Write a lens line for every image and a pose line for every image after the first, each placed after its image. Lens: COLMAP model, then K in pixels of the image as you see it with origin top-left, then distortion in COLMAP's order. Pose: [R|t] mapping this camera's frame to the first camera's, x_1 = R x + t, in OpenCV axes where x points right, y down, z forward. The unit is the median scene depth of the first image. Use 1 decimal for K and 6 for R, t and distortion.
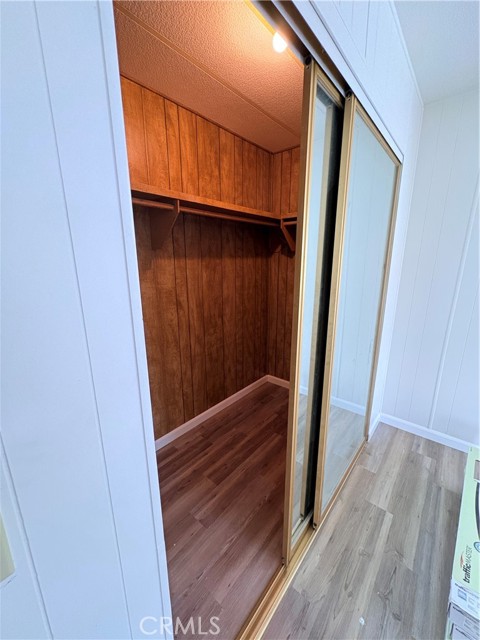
lens RADIAL K [[257.6, 0, 239.7], [0, 257.6, 320.8], [0, 0, 1]] dist [-0.000601, -0.000130]
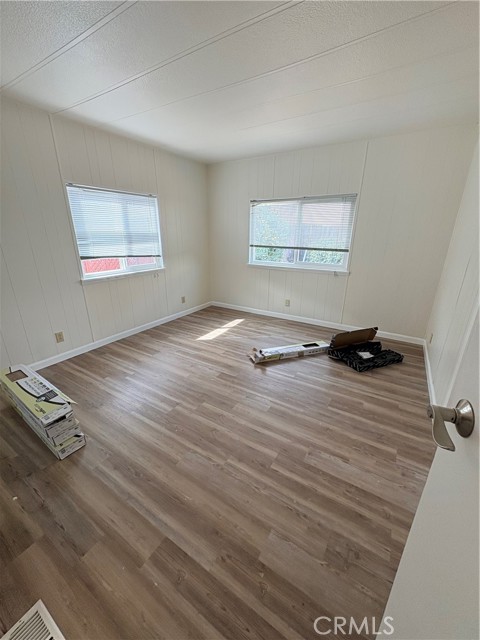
lens RADIAL K [[257.6, 0, 239.0], [0, 257.6, 321.3], [0, 0, 1]] dist [-0.000601, -0.000130]
pose [[-0.144598, -0.315905, 0.937707, -0.649343], [0.224295, 0.912535, 0.342012, 0.082322], [-0.963734, 0.259778, -0.061095, -0.305002]]
